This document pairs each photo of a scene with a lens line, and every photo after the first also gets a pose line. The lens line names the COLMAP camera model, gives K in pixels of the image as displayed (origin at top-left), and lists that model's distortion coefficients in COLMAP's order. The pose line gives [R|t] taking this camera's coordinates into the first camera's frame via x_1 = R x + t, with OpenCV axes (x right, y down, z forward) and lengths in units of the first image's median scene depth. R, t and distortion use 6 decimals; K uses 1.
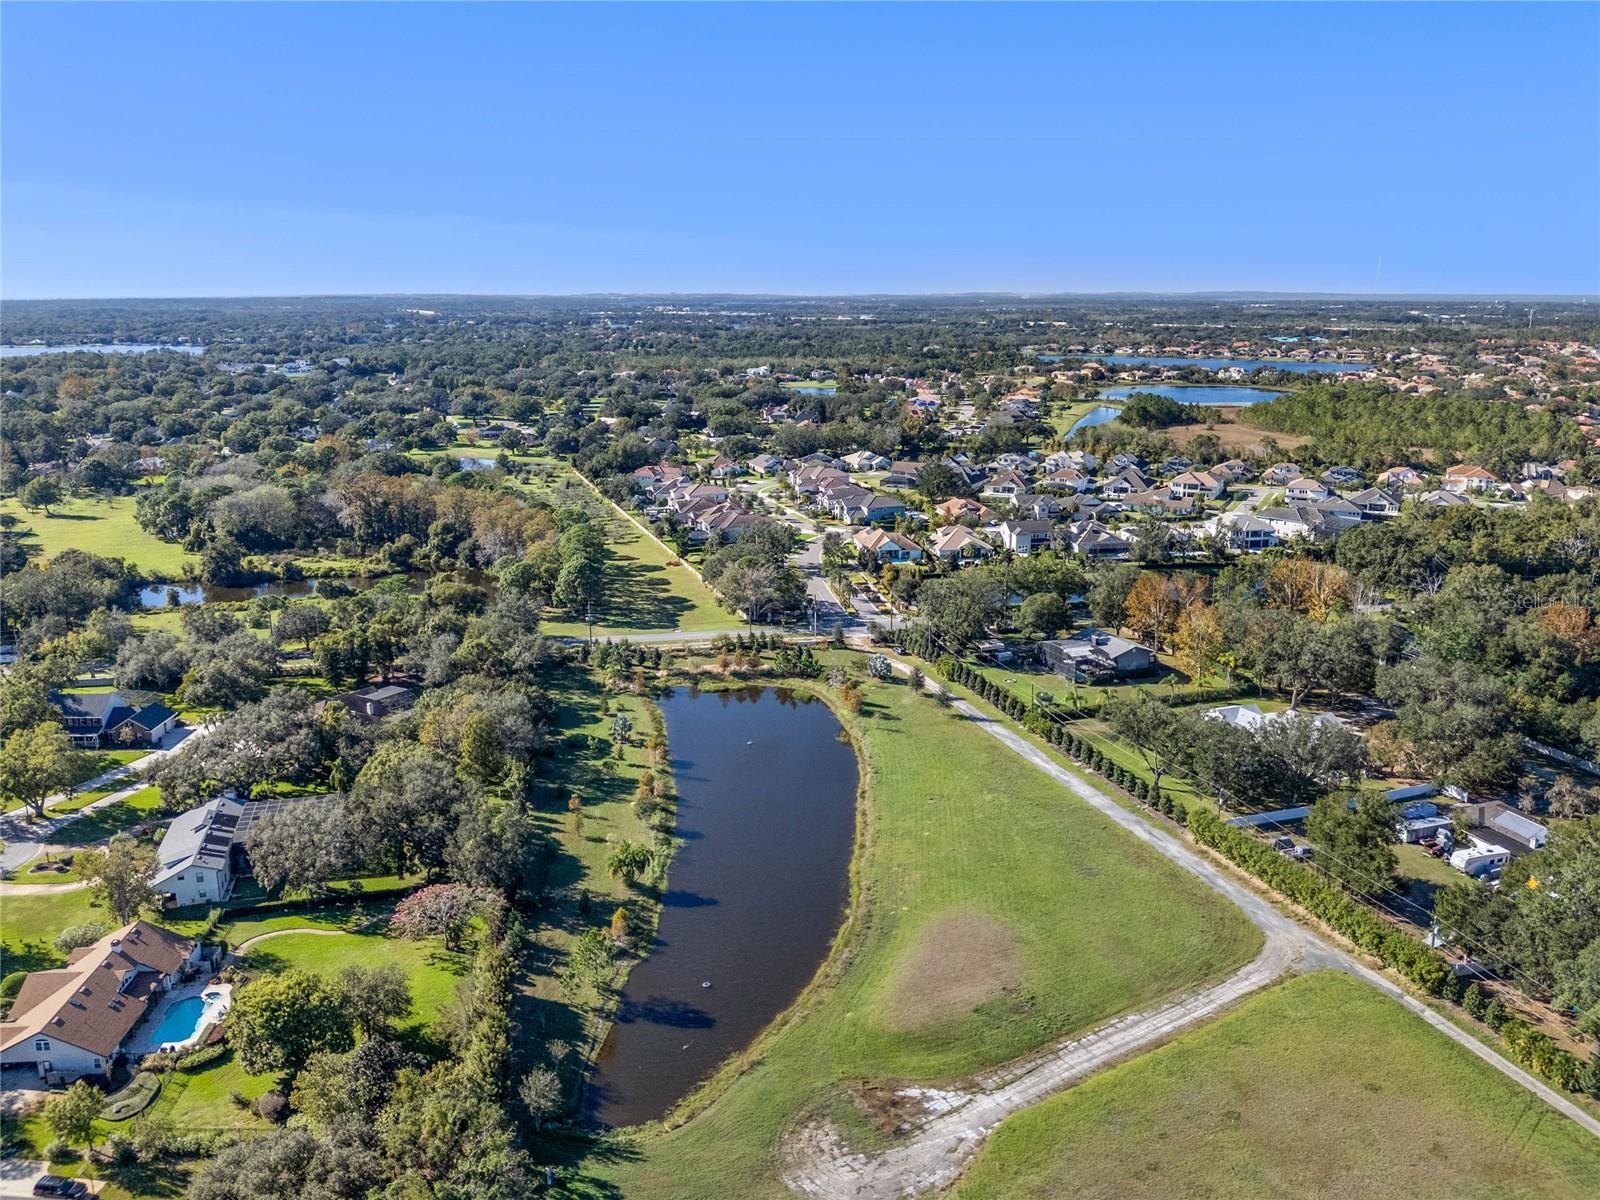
lens RADIAL K [[1217.1, 0, 800.0], [0, 1217.1, 600.0], [0, 0, 1]] dist [0.054090, -0.093344]
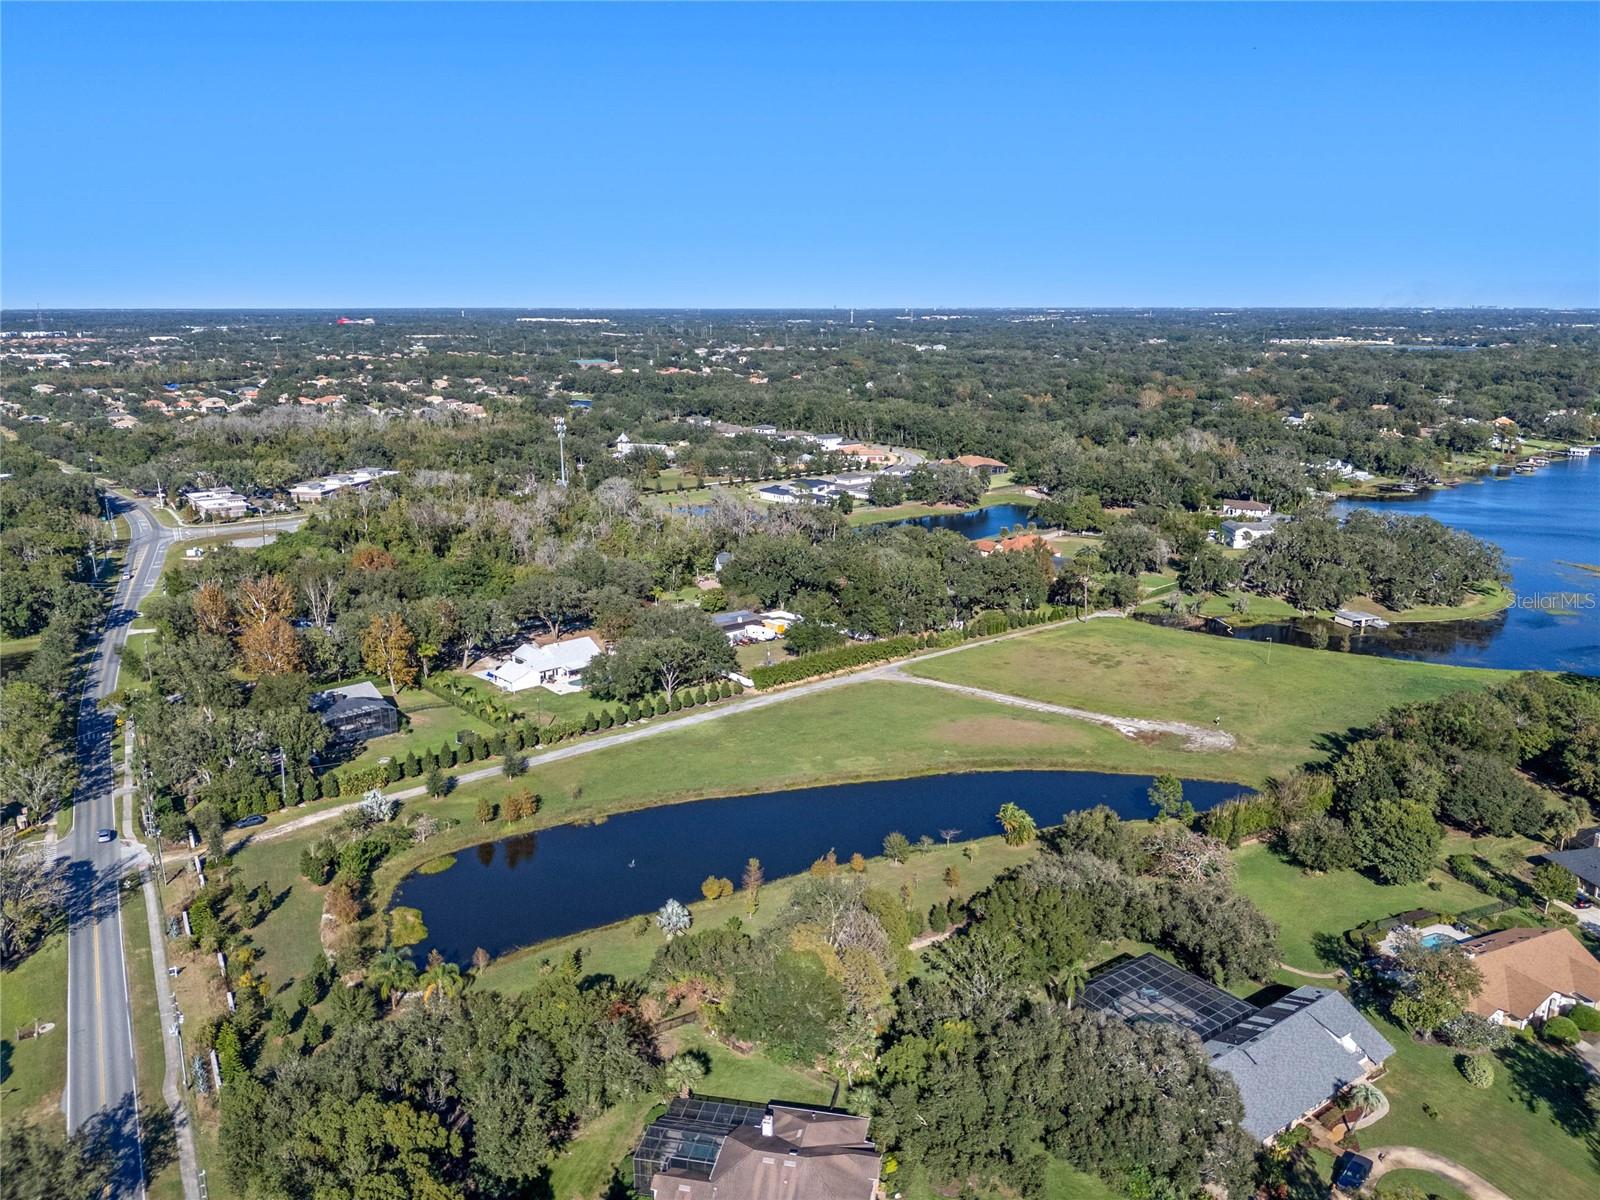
lens RADIAL K [[1203.0, 0, 800.0], [0, 1203.0, 600.0], [0, 0, 1]] dist [0.050562, -0.075715]
pose [[-0.342599, -0.222454, 0.912765, -0.790709], [0.232185, 0.921375, 0.311701, -0.273448], [-0.910338, 0.318719, -0.264012, 1.089911]]
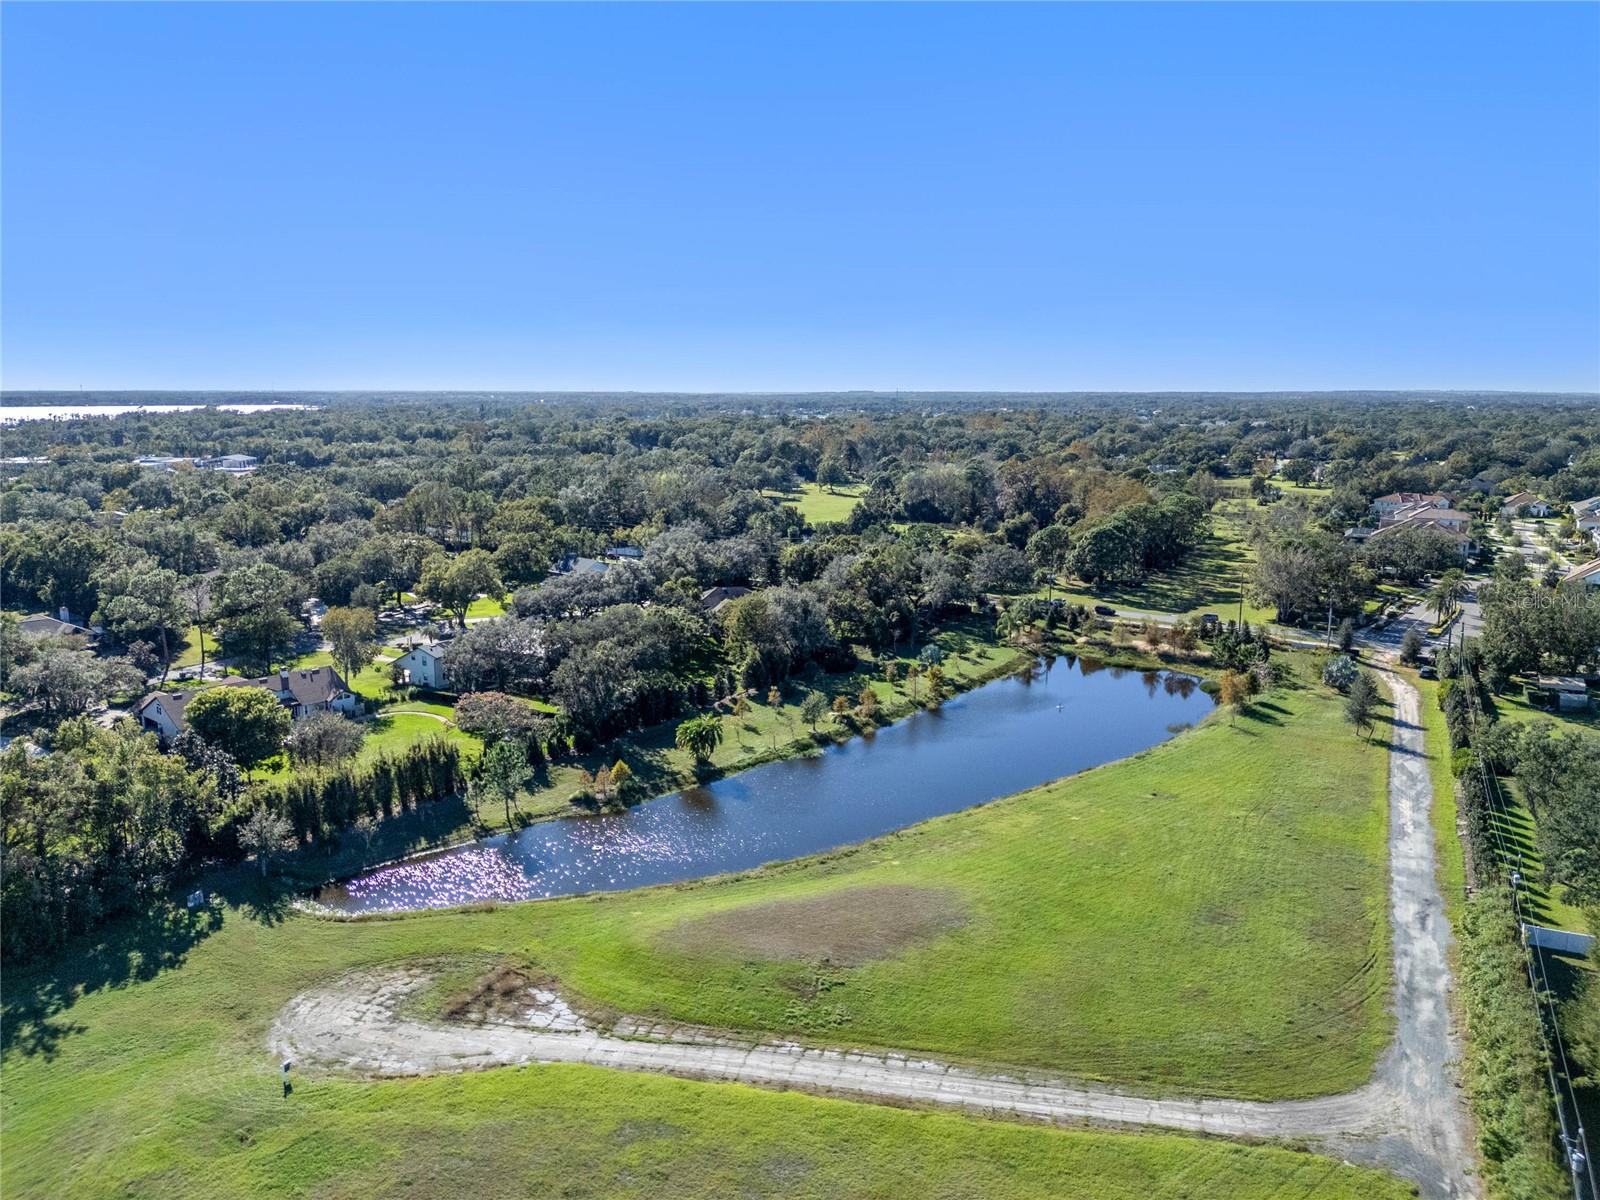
lens RADIAL K [[1207.6, 0, 800.0], [0, 1207.6, 600.0], [0, 0, 1]] dist [0.035186, -0.071976]
pose [[0.703905, 0.125524, -0.699115, 0.393237], [-0.177837, 0.984057, -0.002371, 0.083838], [0.687671, 0.125997, 0.715005, 0.325019]]
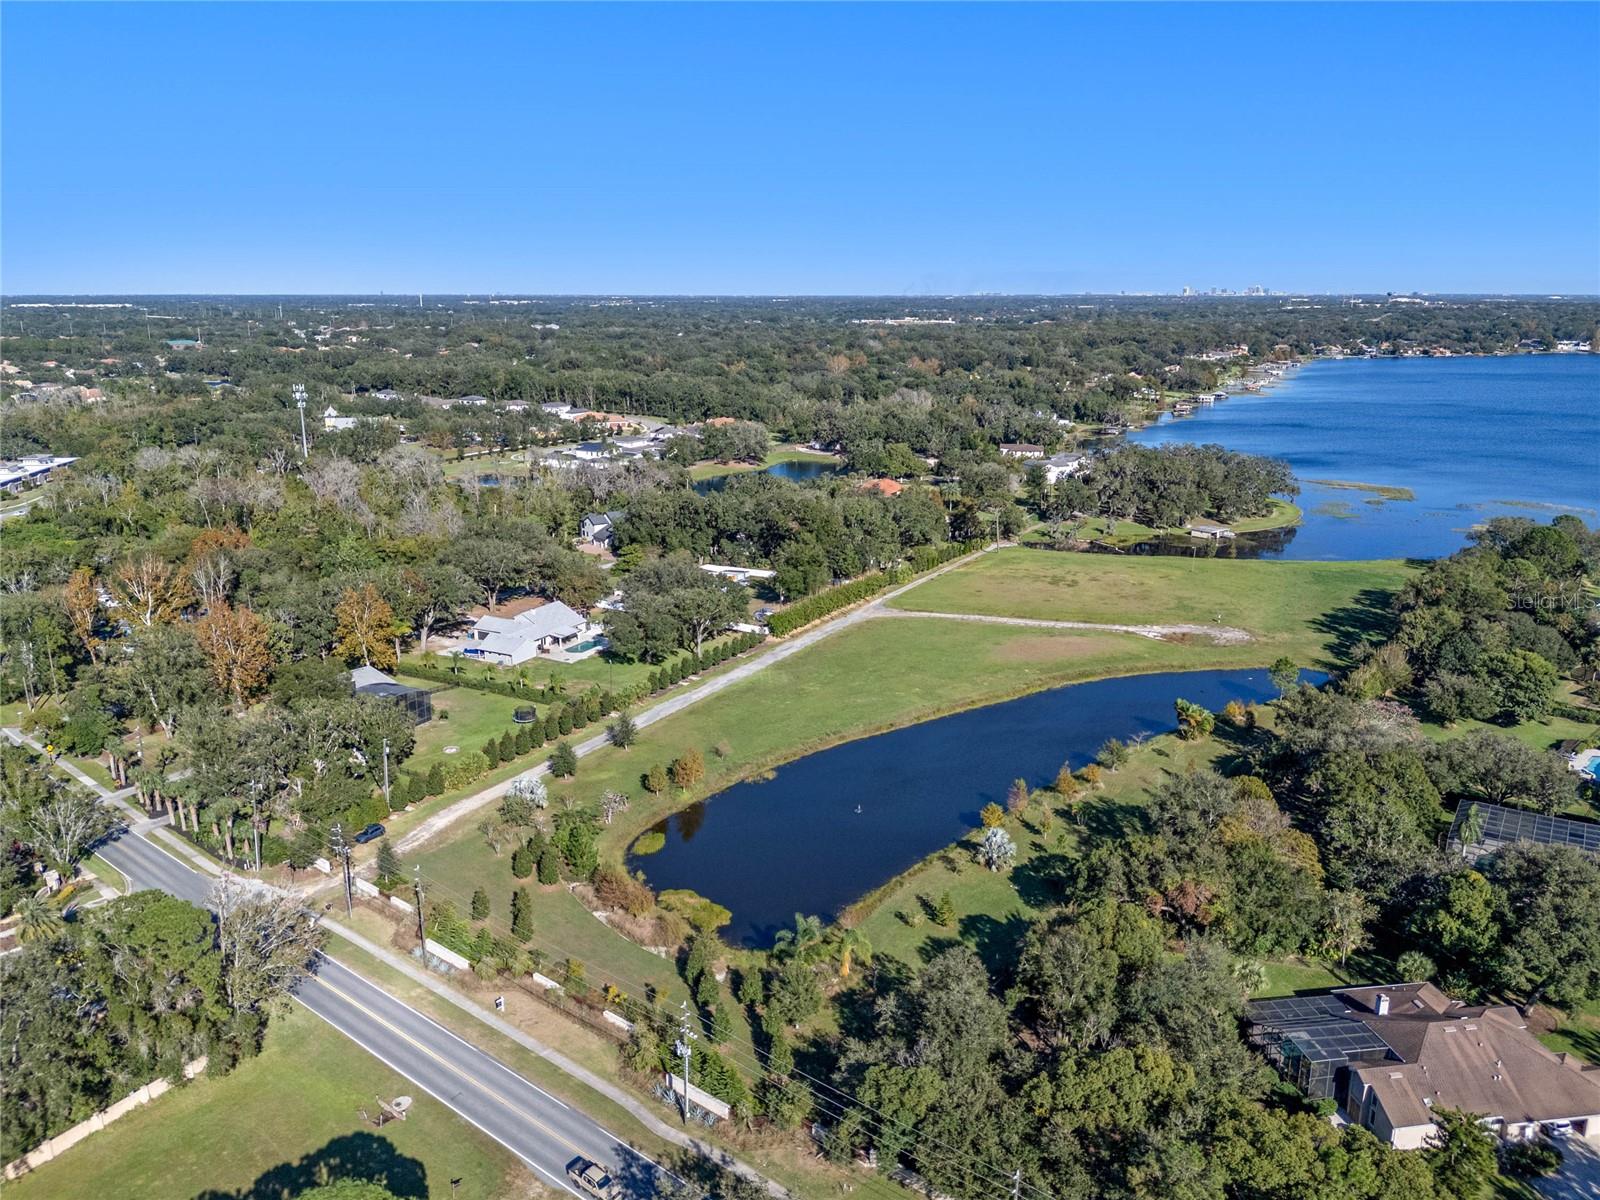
lens RADIAL K [[1203.0, 0, 800.0], [0, 1203.0, 600.0], [0, 0, 1]] dist [0.050562, -0.075715]
pose [[-0.647777, -0.186884, 0.738552, -0.543170], [0.189051, 0.899688, 0.393473, -0.294345], [-0.738000, 0.394507, -0.547467, 1.416131]]
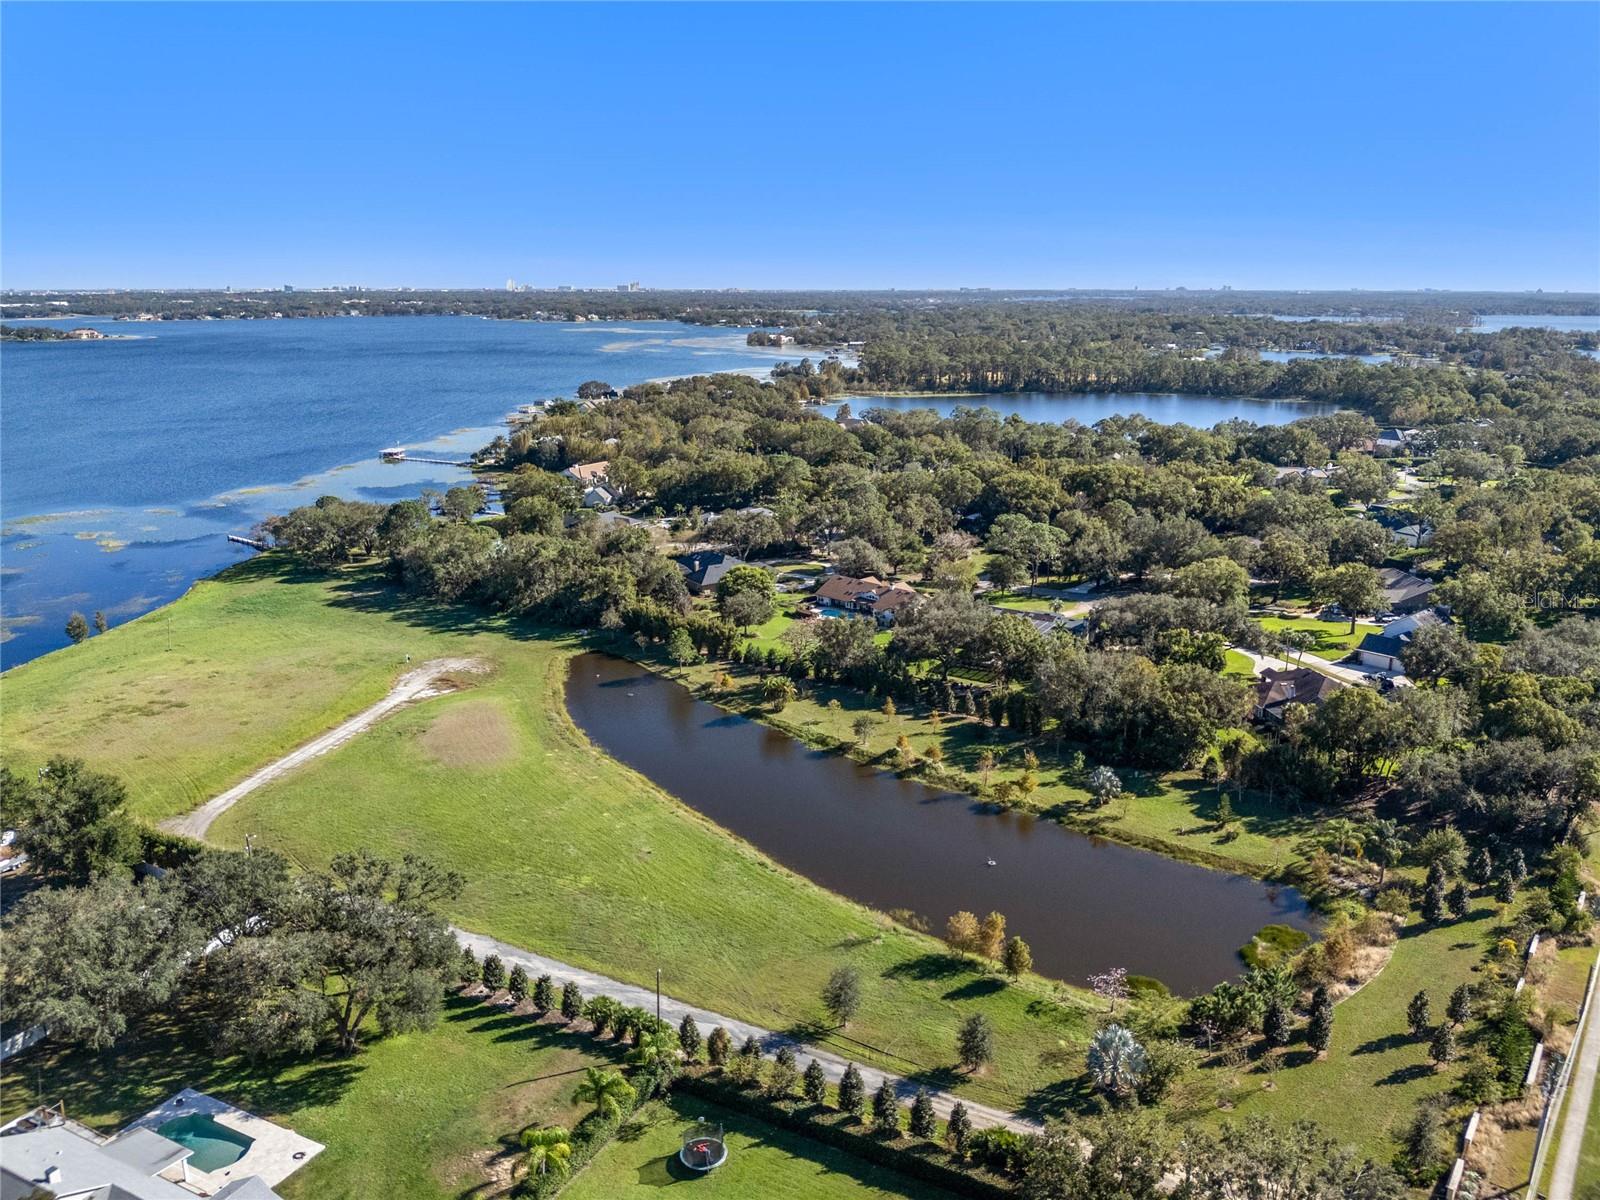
lens RADIAL K [[1201.4, 0, 800.0], [0, 1201.4, 600.0], [0, 0, 1]] dist [0.049664, -0.111620]
pose [[-0.743727, 0.169493, -0.646639, 0.445845], [-0.165301, 0.890652, 0.423573, -0.275012], [0.647723, 0.421913, -0.634385, 1.330001]]
